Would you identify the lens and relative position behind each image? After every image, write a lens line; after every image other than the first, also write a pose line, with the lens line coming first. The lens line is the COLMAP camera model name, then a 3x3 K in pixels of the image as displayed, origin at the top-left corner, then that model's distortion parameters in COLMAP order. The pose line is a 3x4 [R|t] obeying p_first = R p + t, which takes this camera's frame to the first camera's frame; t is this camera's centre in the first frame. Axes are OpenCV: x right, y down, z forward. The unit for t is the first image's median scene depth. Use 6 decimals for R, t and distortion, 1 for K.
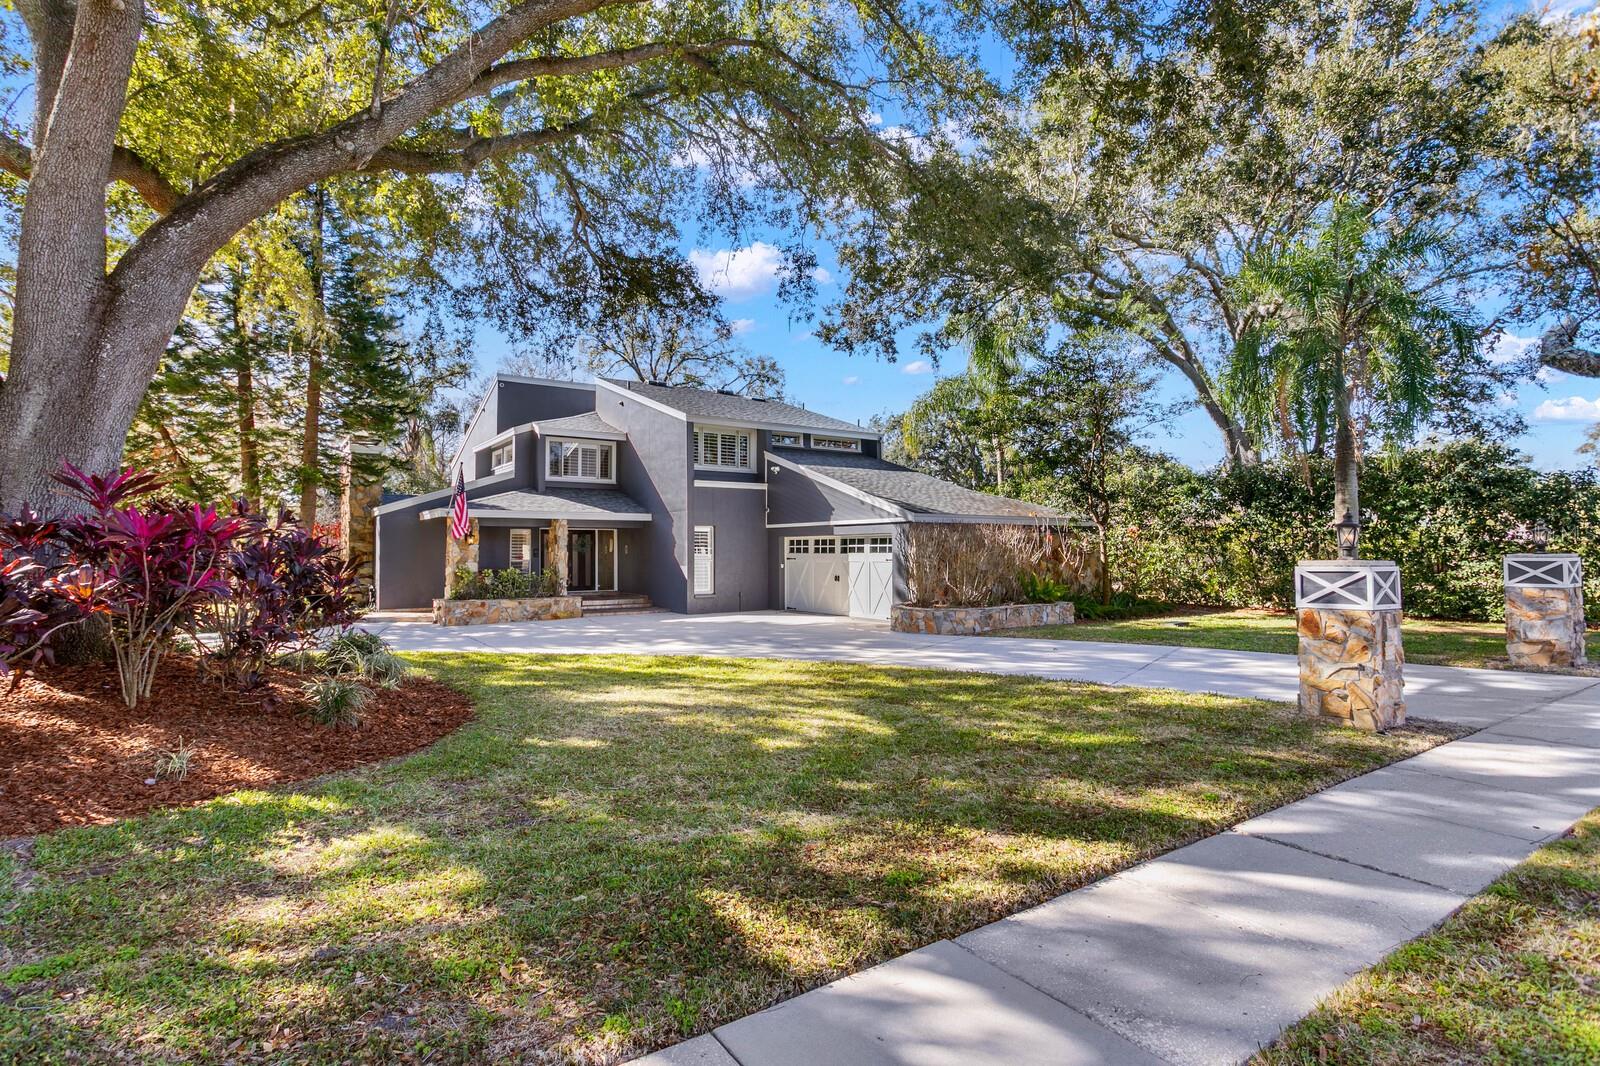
lens RADIAL K [[780.9, 0, 801.7], [0, 780.9, 530.7], [0, 0, 1]] dist [-0.012808, -0.000213]
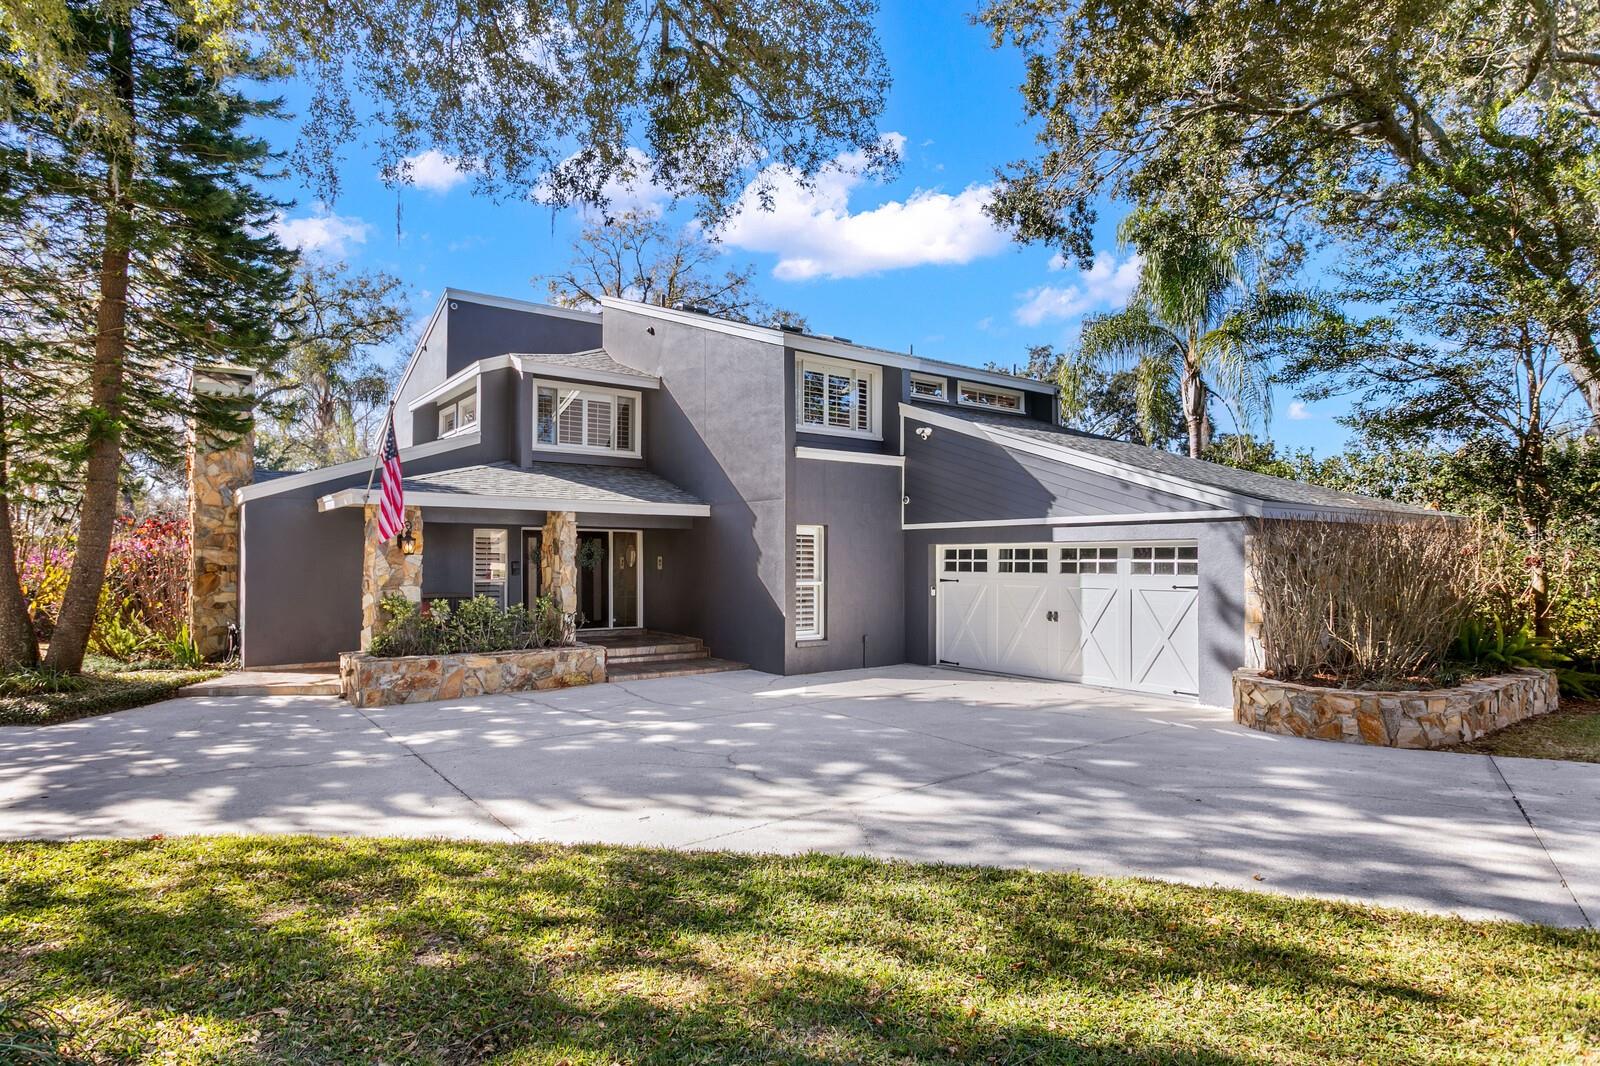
lens RADIAL K [[869.4, 0, 812.6], [0, 869.4, 555.2], [0, 0, 1]] dist [-0.000773, 0.001359]
pose [[0.999143, 0.006049, 0.040944, -0.148995], [-0.006857, 0.999784, 0.019623, 0.003712], [-0.040817, -0.019887, 0.998969, 0.338840]]
